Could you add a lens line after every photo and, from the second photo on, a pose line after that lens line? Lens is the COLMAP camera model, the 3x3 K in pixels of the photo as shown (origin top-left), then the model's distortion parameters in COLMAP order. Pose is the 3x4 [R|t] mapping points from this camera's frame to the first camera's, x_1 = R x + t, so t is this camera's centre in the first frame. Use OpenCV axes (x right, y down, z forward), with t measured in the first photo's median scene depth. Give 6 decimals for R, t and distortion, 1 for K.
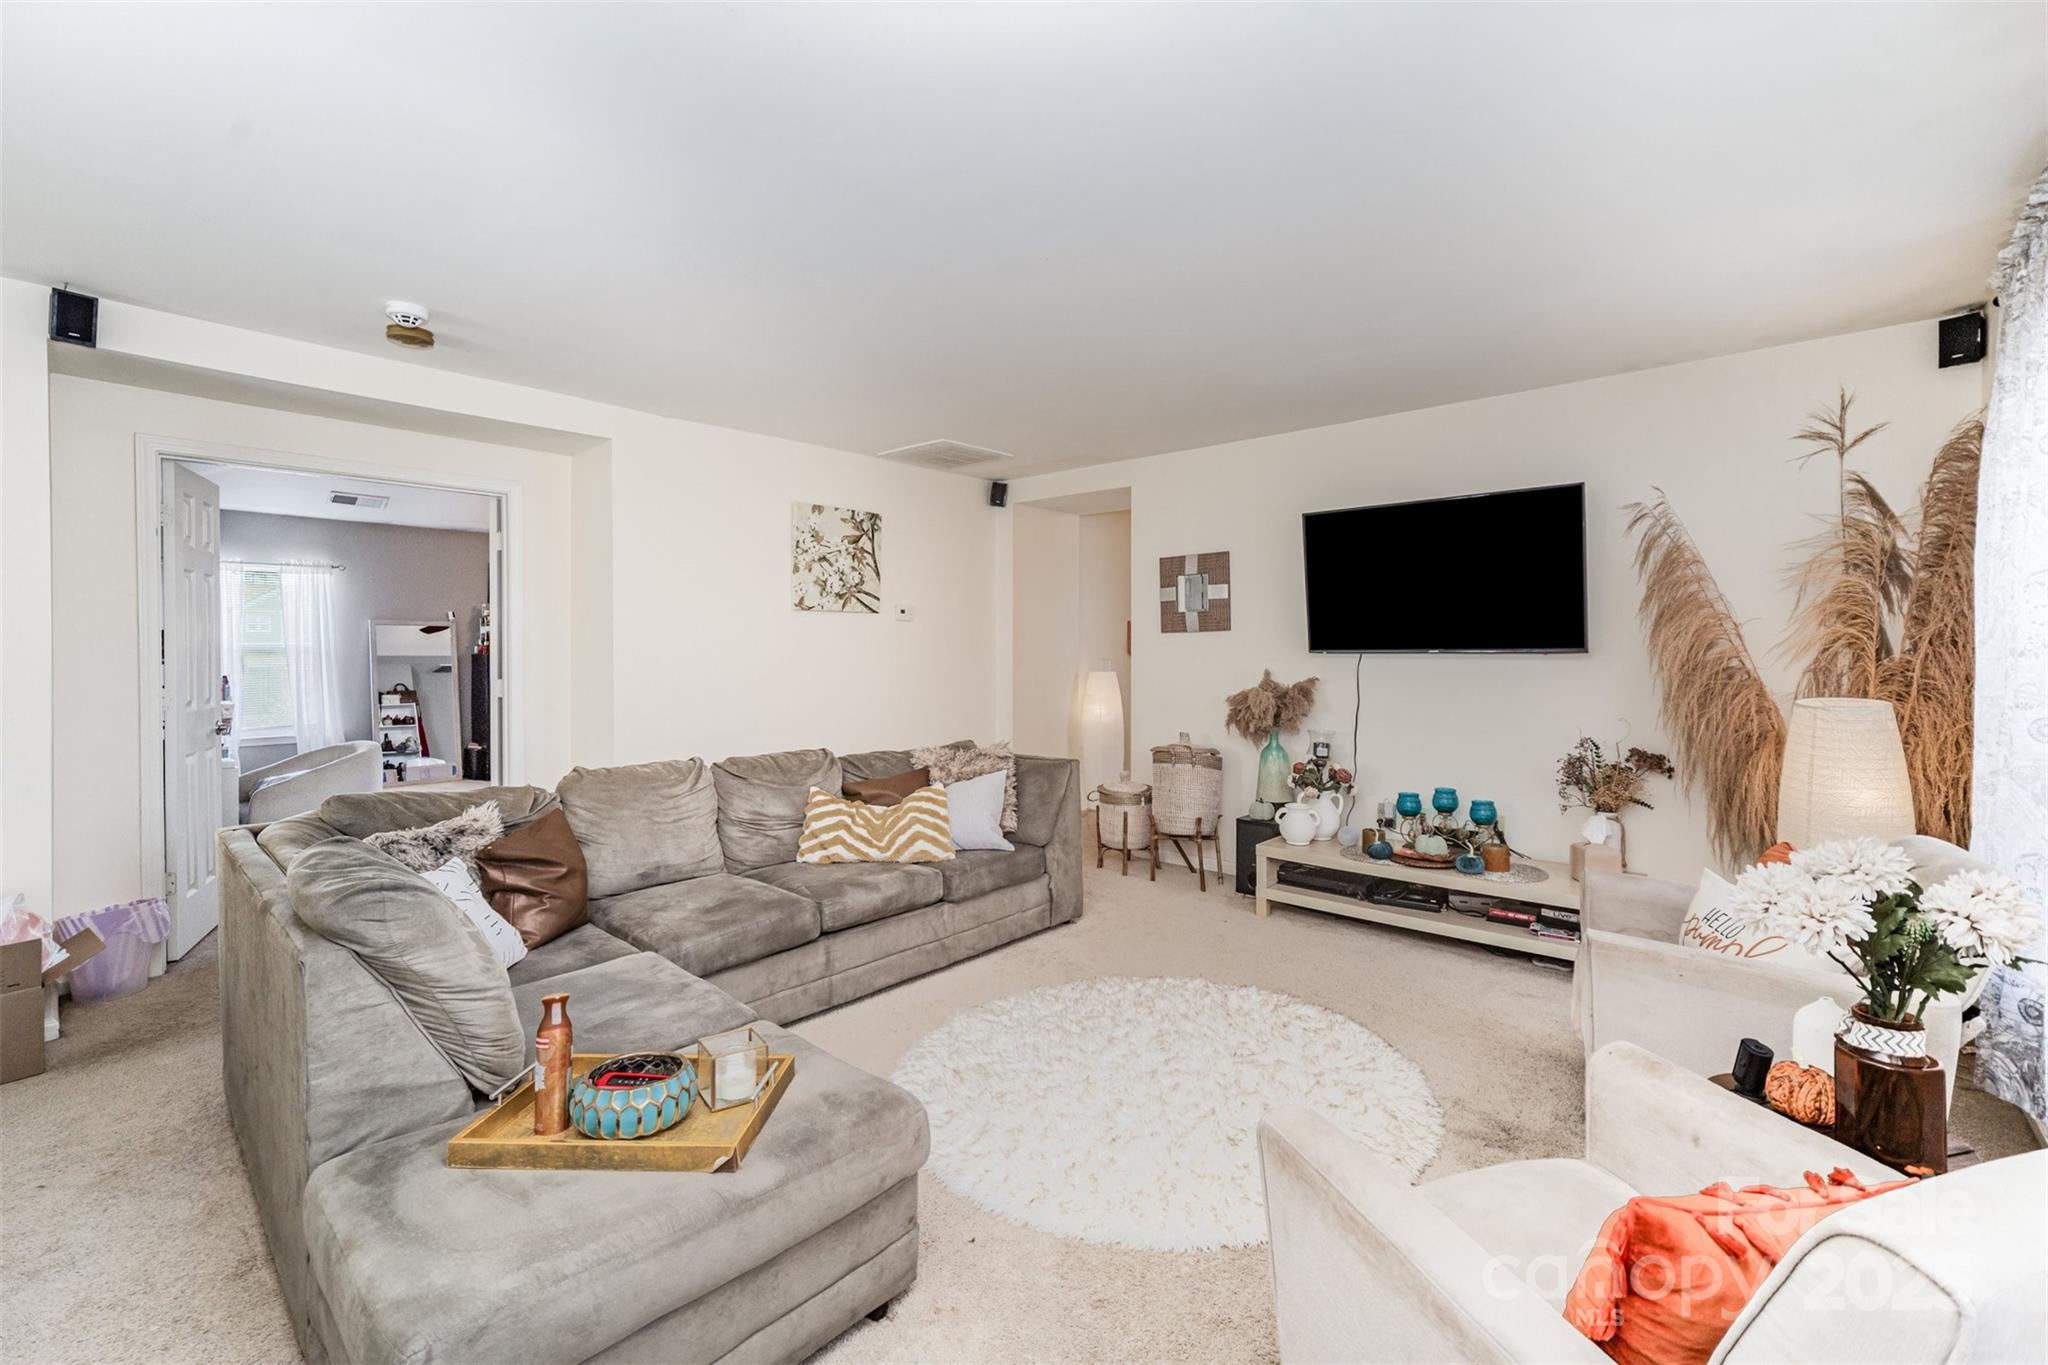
lens RADIAL K [[883.7, 0, 1024.6], [0, 883.7, 648.7], [0, 0, 1]] dist [-0.009138, 0.000801]
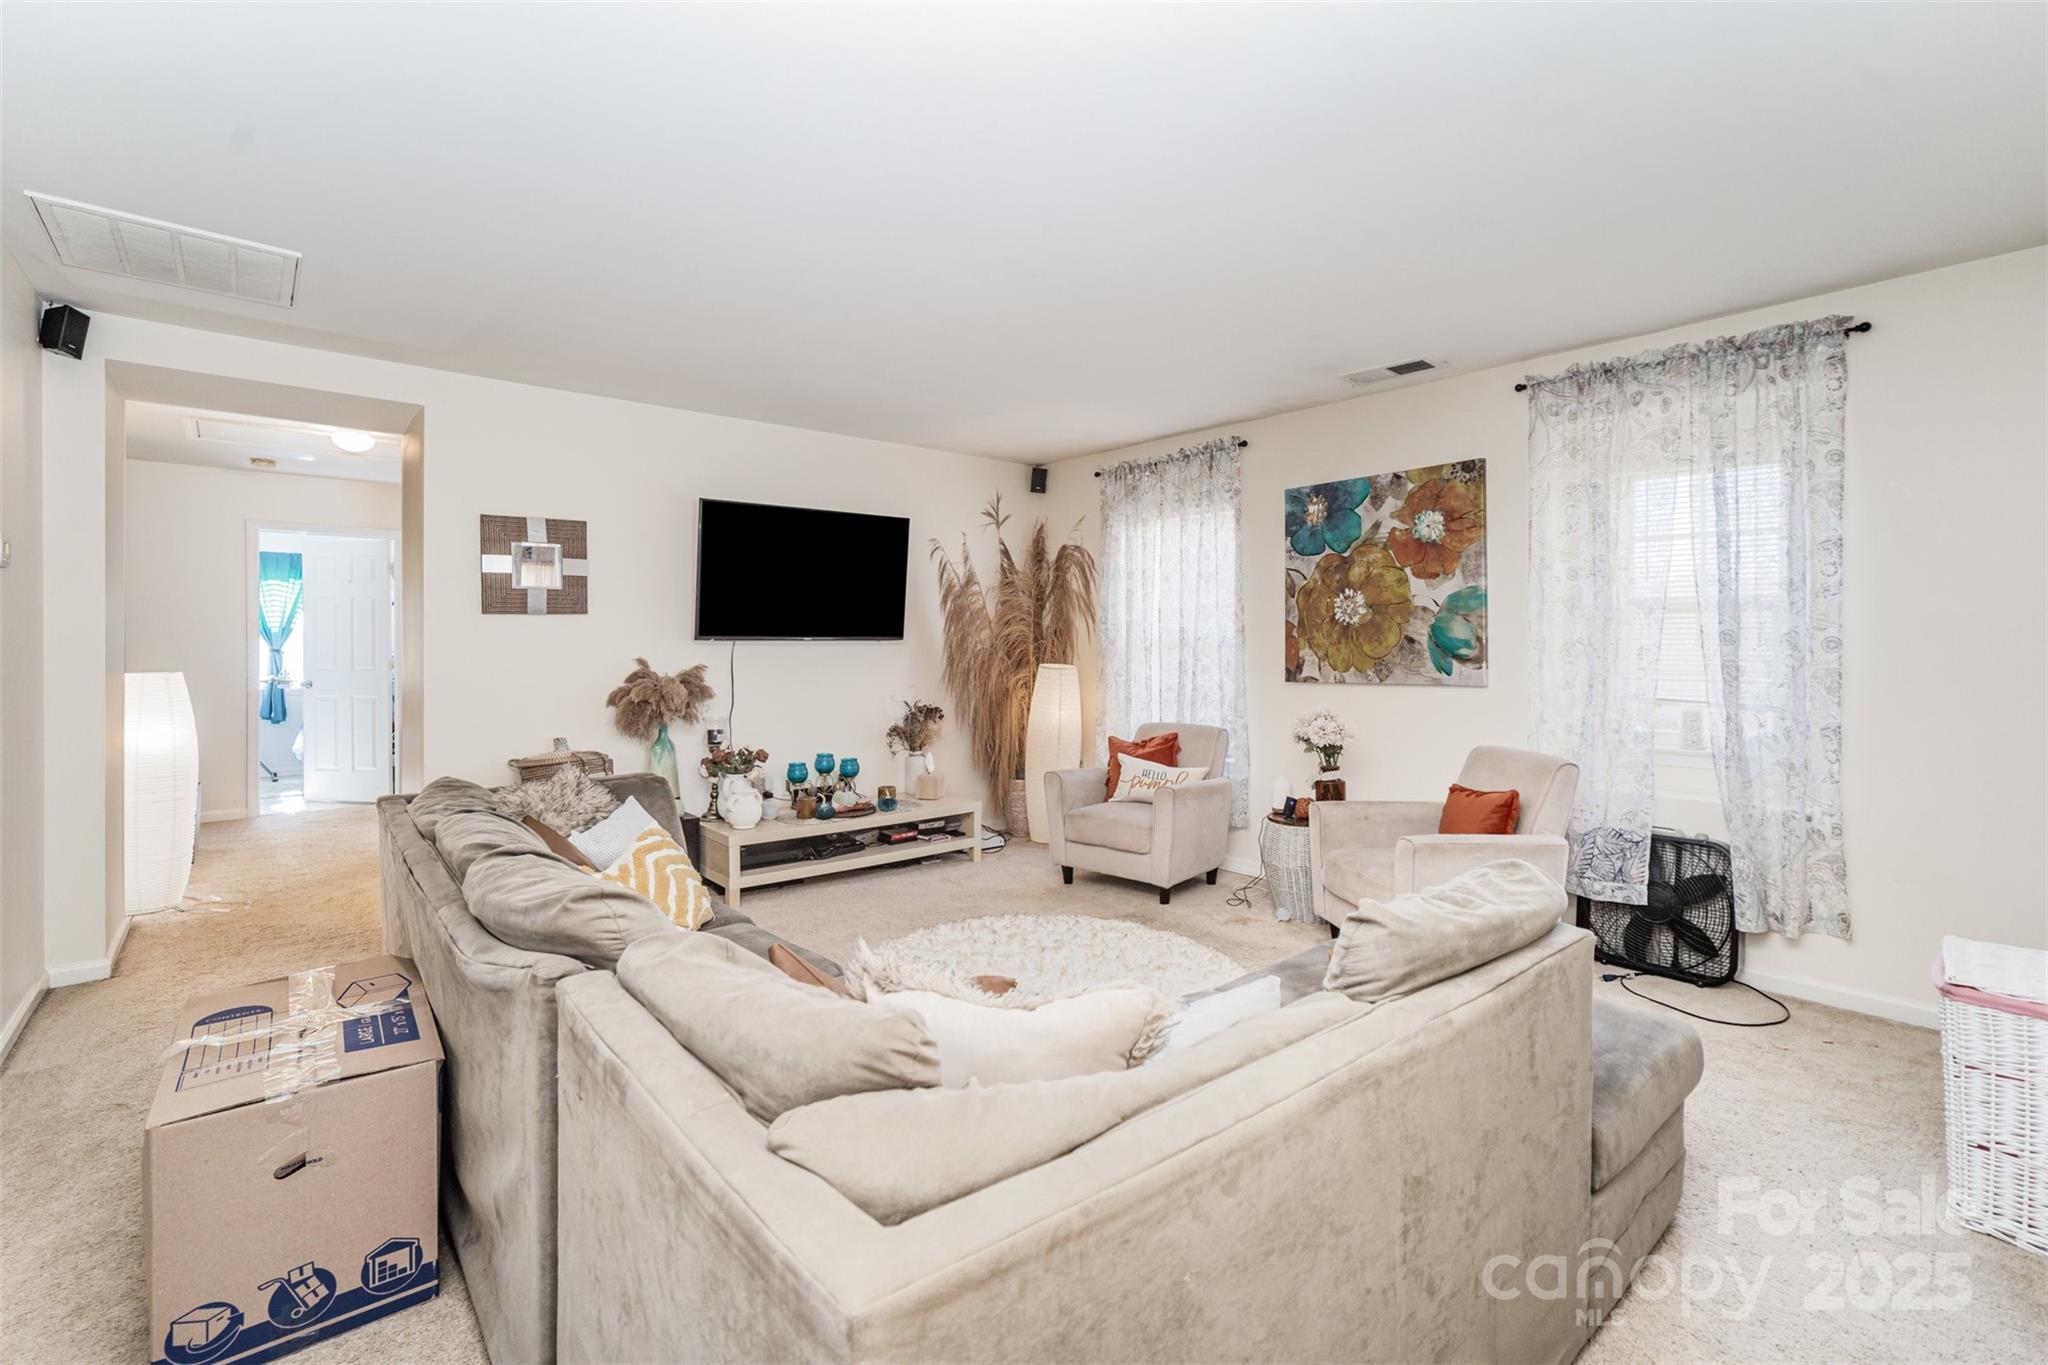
lens RADIAL K [[883.7, 0, 1024.6], [0, 883.7, 648.7], [0, 0, 1]] dist [-0.009138, 0.000801]
pose [[0.155524, 0.000349, 0.987832, -0.601102], [0.005369, 0.999985, -0.001199, 0.018029], [-0.987817, 0.005490, 0.155520, 0.495069]]
